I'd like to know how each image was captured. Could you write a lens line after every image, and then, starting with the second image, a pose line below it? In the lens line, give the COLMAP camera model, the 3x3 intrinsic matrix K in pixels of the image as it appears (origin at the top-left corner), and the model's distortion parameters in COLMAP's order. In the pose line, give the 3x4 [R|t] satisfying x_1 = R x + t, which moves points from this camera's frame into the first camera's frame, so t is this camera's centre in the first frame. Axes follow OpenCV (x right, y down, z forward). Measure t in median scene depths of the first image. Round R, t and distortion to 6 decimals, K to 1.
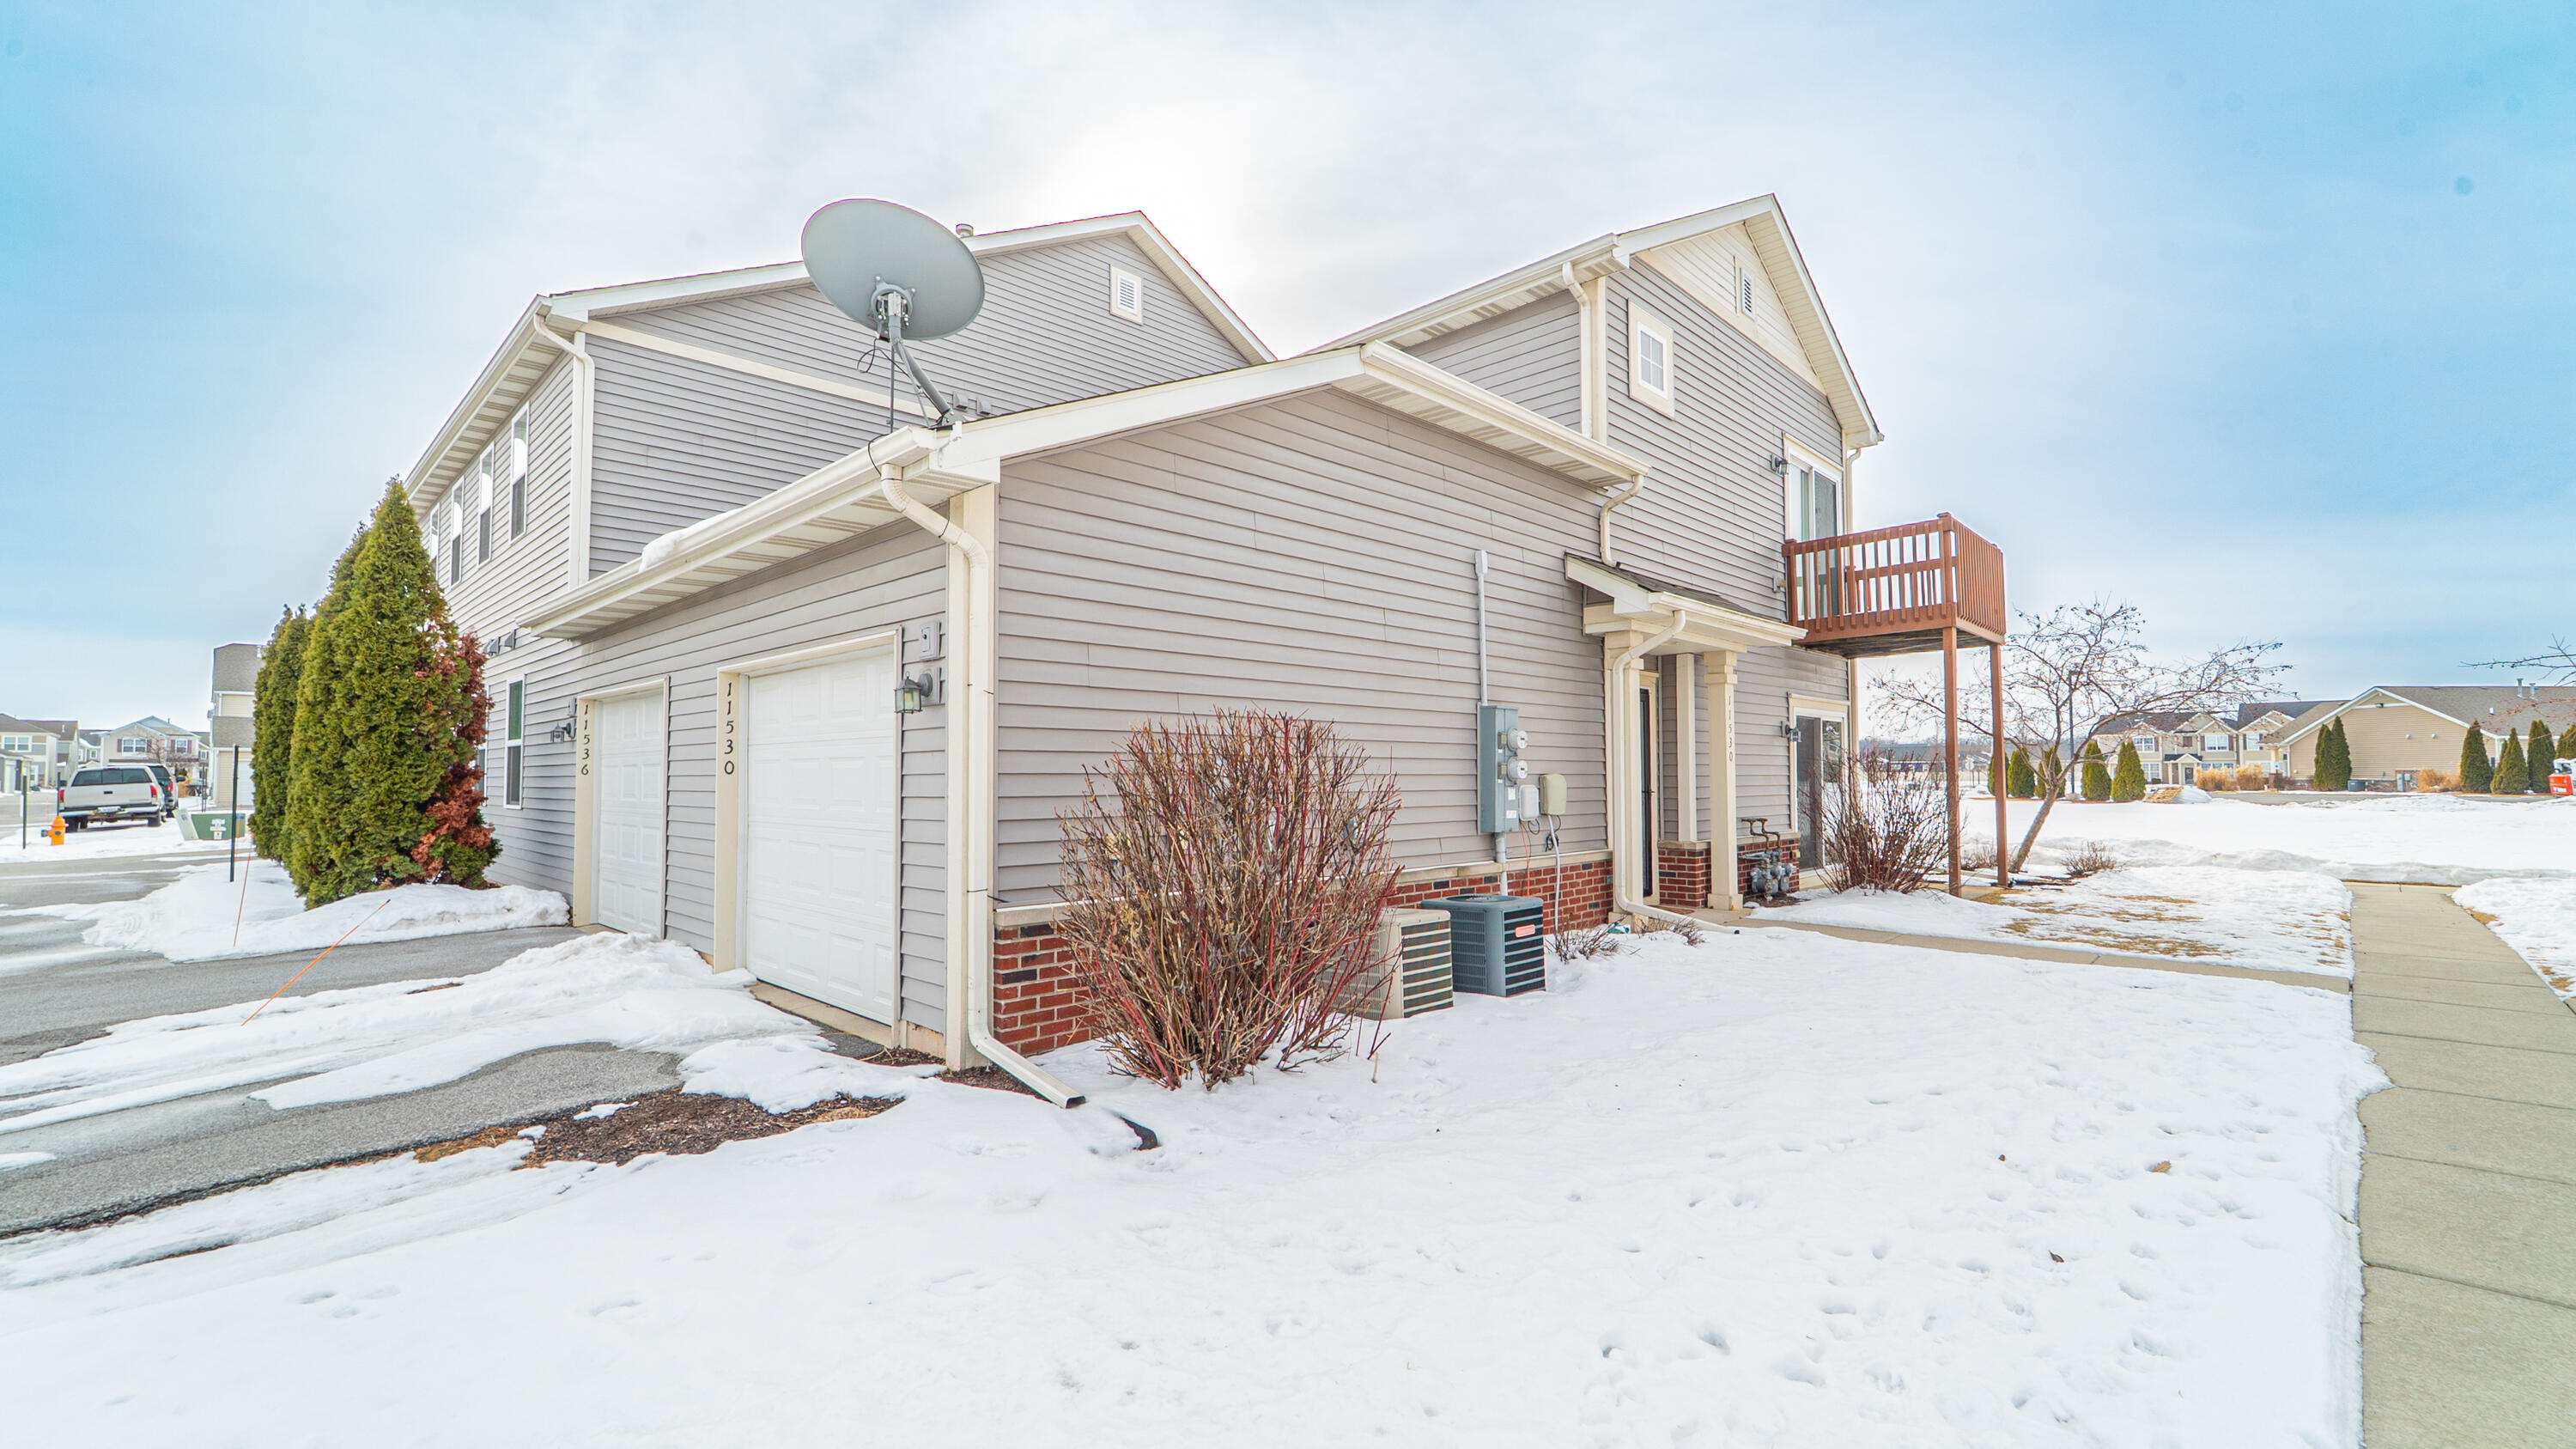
lens RADIAL K [[1079.9, 0, 1280.3], [0, 1079.9, 740.3], [0, 0, 1]] dist [-0.011101, 0.000681]
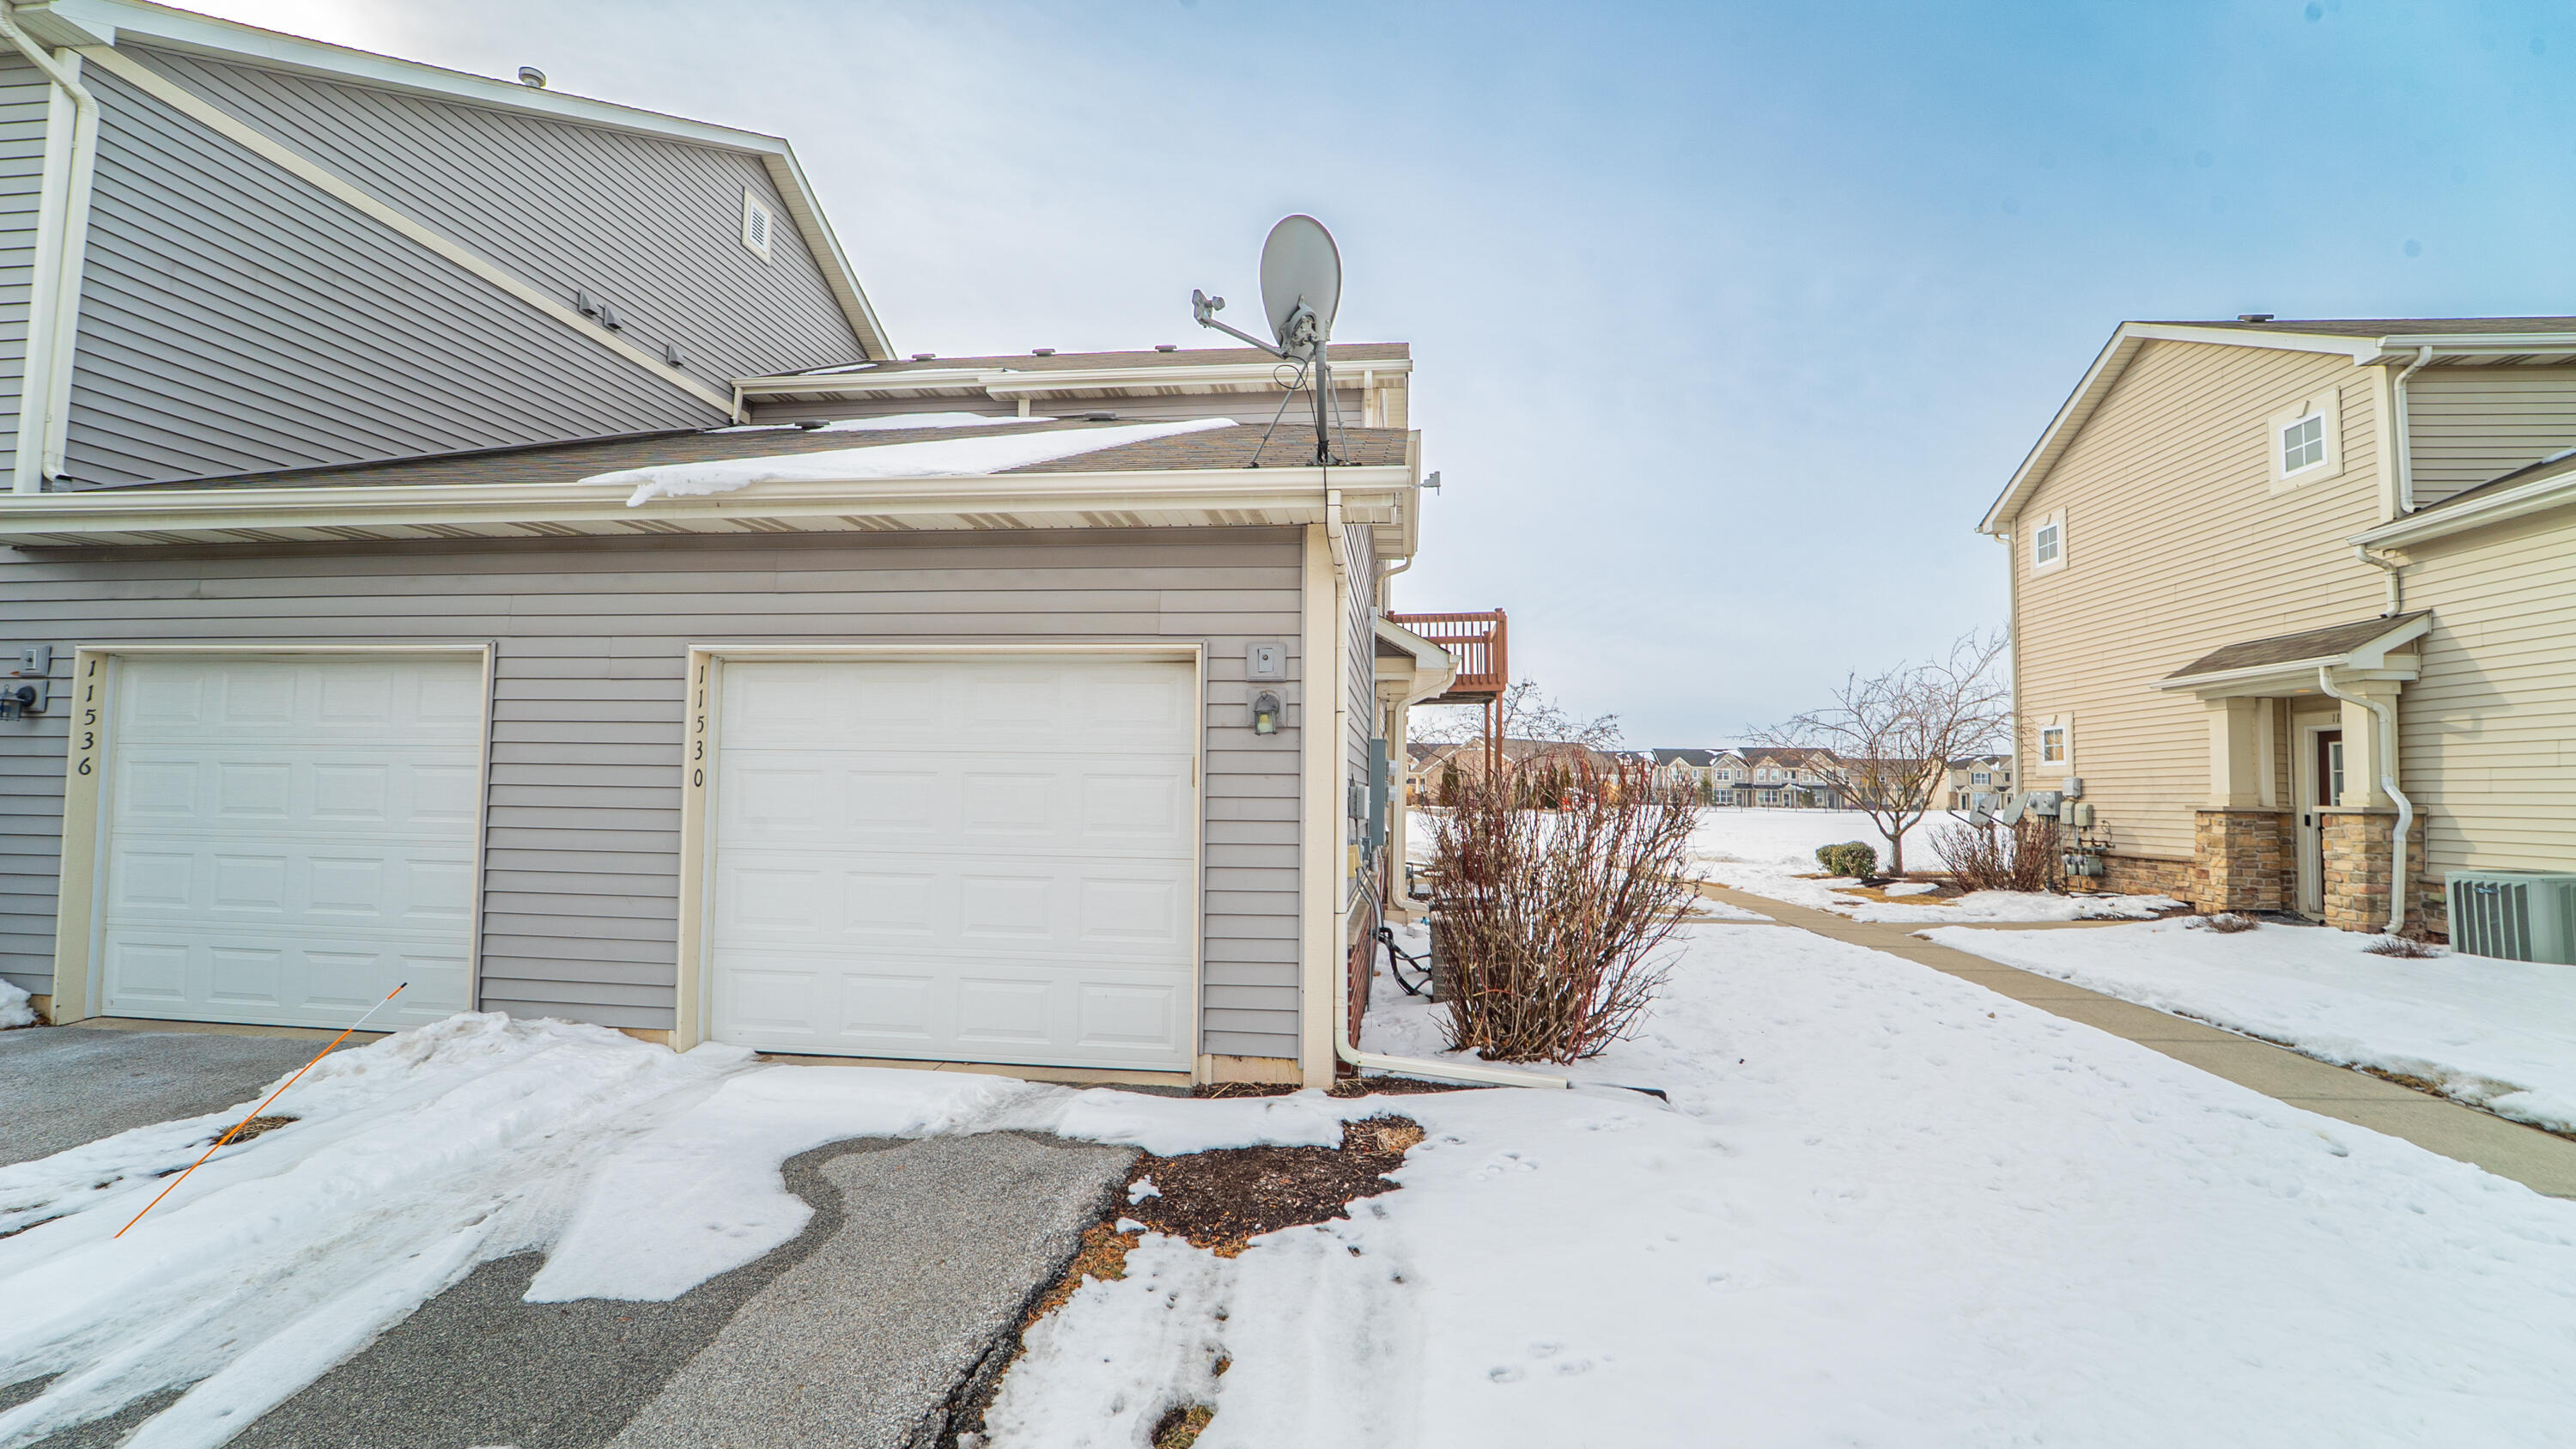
lens RADIAL K [[1079.9, 0, 1275.5], [0, 1079.9, 728.5], [0, 0, 1]] dist [-0.011101, 0.000681]
pose [[0.790260, 0.052490, 0.610519, -0.686670], [-0.036796, 0.998591, -0.038226, 0.004883], [-0.611666, 0.007744, 0.791078, 0.160689]]
